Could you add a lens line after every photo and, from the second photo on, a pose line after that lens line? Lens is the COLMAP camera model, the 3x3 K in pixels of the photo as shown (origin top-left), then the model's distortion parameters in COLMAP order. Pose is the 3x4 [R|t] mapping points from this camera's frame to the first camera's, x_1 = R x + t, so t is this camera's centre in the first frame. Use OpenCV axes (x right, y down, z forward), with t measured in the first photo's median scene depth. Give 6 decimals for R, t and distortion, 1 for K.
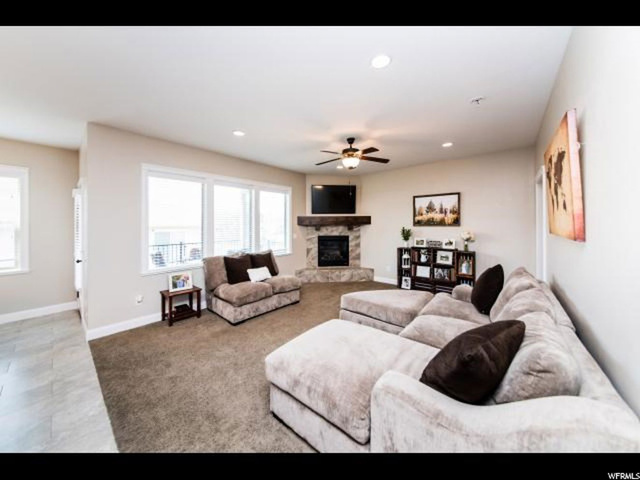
lens RADIAL K [[226.7, 0, 318.3], [0, 226.7, 227.0], [0, 0, 1]] dist [0.002037, 0.001087]
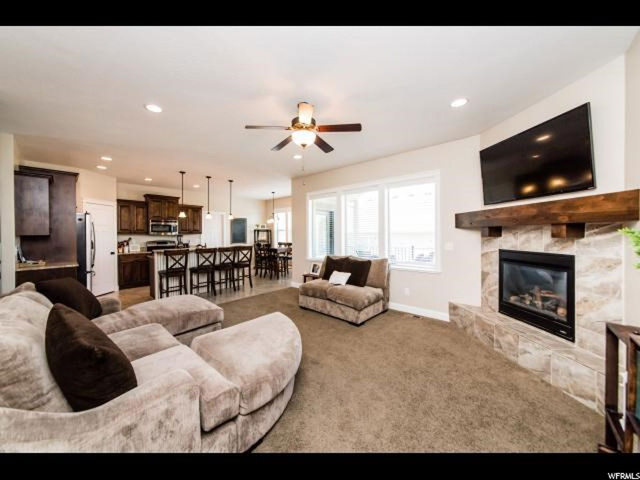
lens RADIAL K [[240.8, 0, 311.5], [0, 240.8, 235.6], [0, 0, 1]] dist [0.001443, 0.000134]
pose [[-0.076015, 0.018174, -0.996941, 0.549652], [0.002091, 0.999835, 0.018067, 0.000012], [0.997104, -0.000711, -0.076041, 0.648771]]
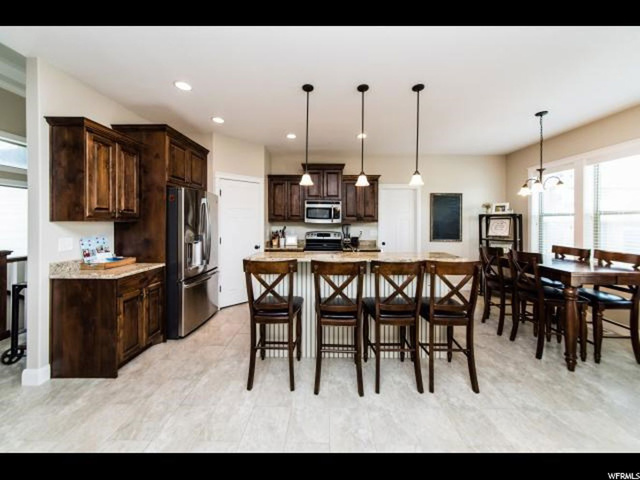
lens RADIAL K [[226.7, 0, 325.5], [0, 226.7, 224.5], [0, 0, 1]] dist [0.002037, 0.001087]
pose [[-0.769805, 0.014086, -0.638124, -0.118171], [-0.000166, 0.999752, 0.022268, 0.004810], [0.638279, 0.017248, -0.769612, 0.411980]]
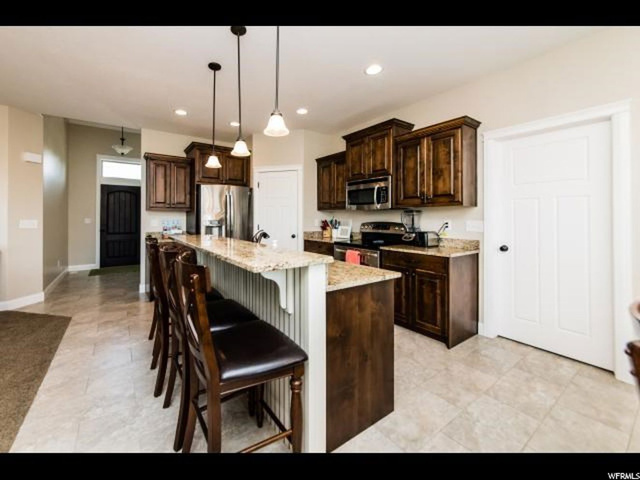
lens RADIAL K [[245.6, 0, 293.4], [0, 245.6, 216.4], [0, 0, 1]] dist [0.004019, 0.001468]
pose [[-0.965563, 0.012621, 0.259863, -0.572809], [0.015118, 0.999857, 0.007614, 0.024990], [-0.259730, 0.011281, -0.965615, 0.451533]]
